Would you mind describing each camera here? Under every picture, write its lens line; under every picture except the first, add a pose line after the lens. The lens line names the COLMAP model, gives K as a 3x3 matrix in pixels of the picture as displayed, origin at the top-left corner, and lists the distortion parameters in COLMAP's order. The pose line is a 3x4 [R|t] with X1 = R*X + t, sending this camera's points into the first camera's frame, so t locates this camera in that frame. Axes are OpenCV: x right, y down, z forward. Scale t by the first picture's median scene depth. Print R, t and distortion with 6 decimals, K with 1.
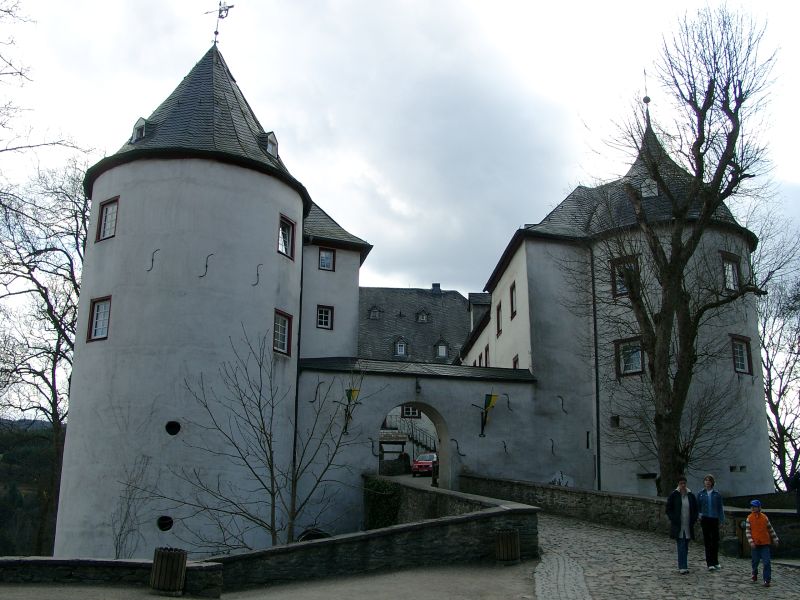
lens RADIAL K [[796.7, 0, 400.2], [0, 796.7, 310.5], [0, 0, 1]] dist [-0.169840, 0.189879]
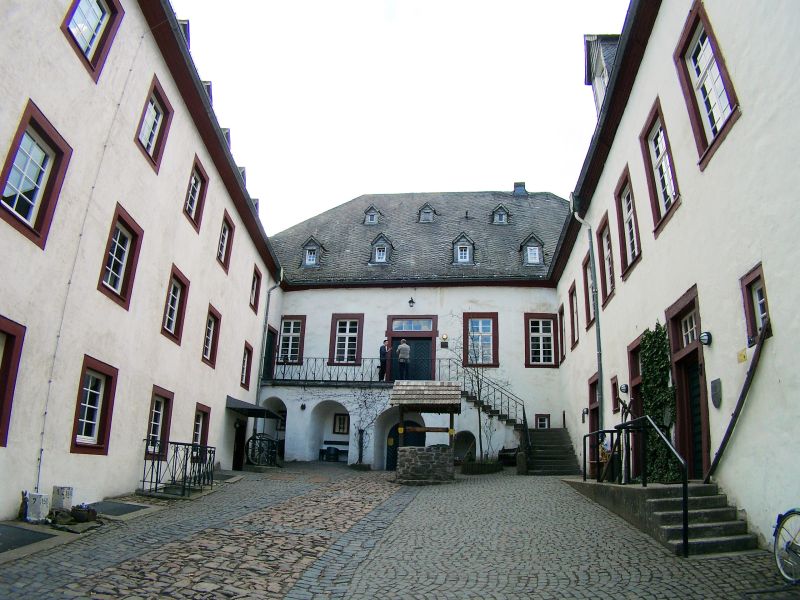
lens RADIAL K [[531.2, 0, 400.5], [0, 531.2, 311.0], [0, 0, 1]] dist [-0.254401, 0.074375]
pose [[0.982013, -0.029417, -0.186507, 0.026621], [0.021180, 0.998717, -0.046001, 0.107217], [0.187621, 0.041223, 0.981376, 0.602375]]
